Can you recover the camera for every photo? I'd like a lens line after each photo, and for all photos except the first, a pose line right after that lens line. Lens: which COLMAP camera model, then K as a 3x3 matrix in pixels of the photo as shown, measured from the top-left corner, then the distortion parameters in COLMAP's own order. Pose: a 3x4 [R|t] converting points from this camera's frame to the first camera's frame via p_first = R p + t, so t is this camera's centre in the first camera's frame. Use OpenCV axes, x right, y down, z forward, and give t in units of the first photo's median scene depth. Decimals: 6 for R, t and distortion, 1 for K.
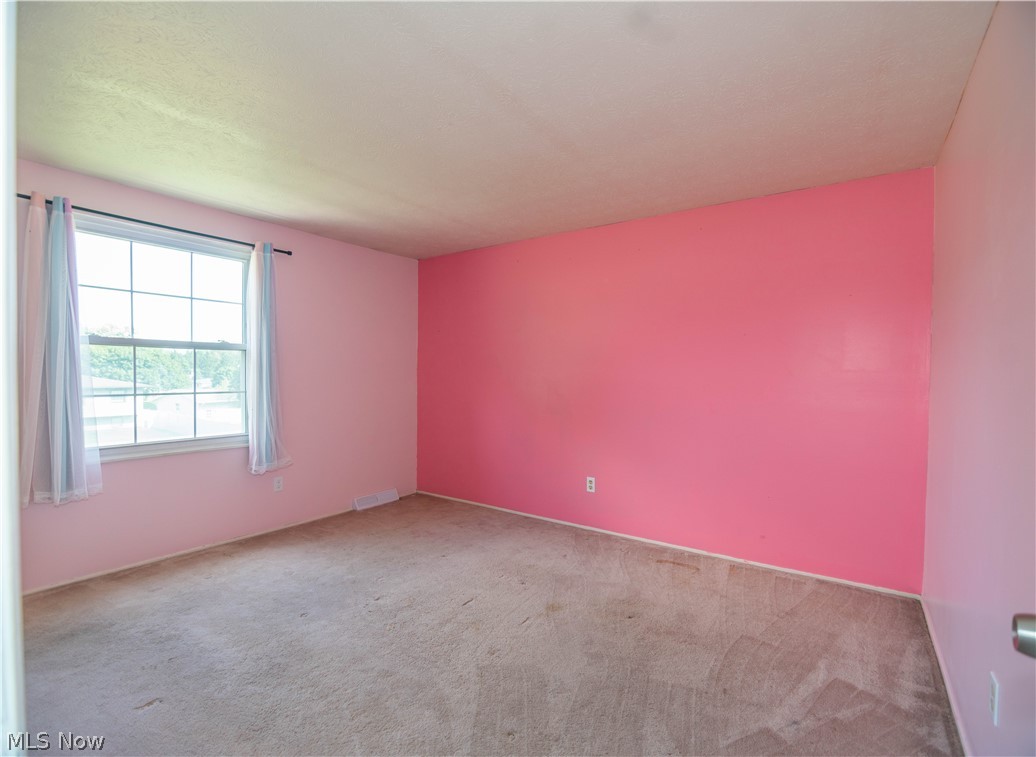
lens RADIAL K [[463.2, 0, 519.2], [0, 463.2, 381.1], [0, 0, 1]] dist [-0.002422, -0.000008]
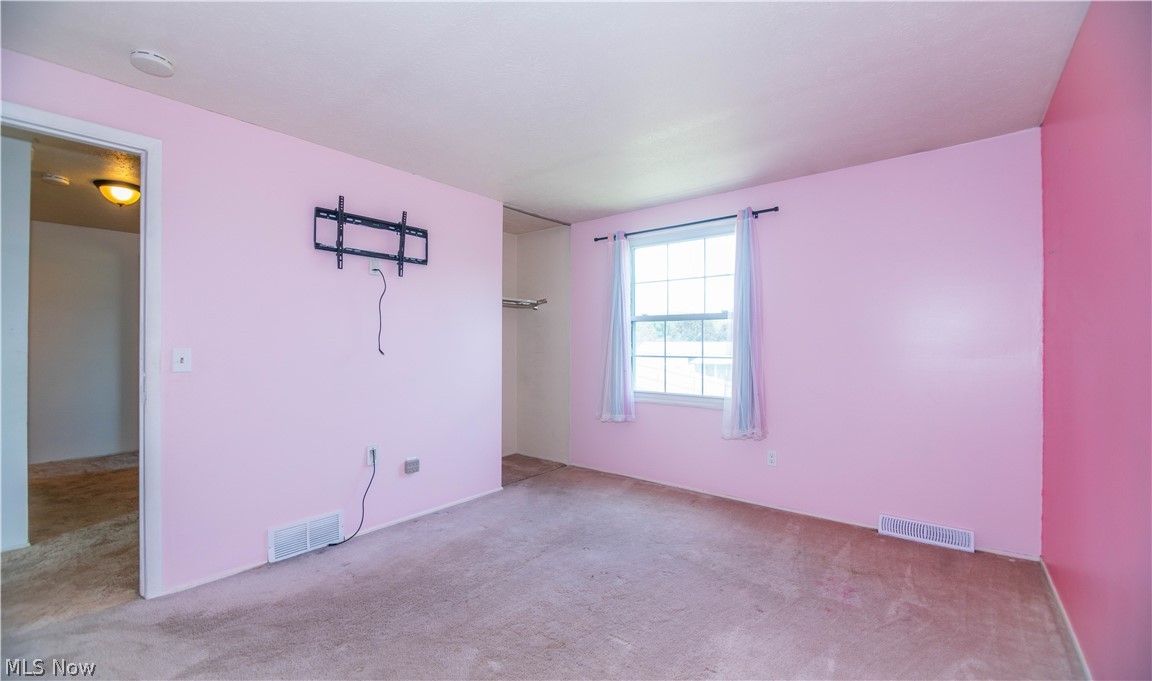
lens RADIAL K [[472.8, 0, 576.8], [0, 472.8, 338.7], [0, 0, 1]] dist [-0.000440, -0.000158]
pose [[-0.033230, -0.013183, -0.999361, 0.531851], [-0.015588, 0.999798, -0.012671, -0.000919], [0.999326, 0.015157, -0.033429, 0.751975]]
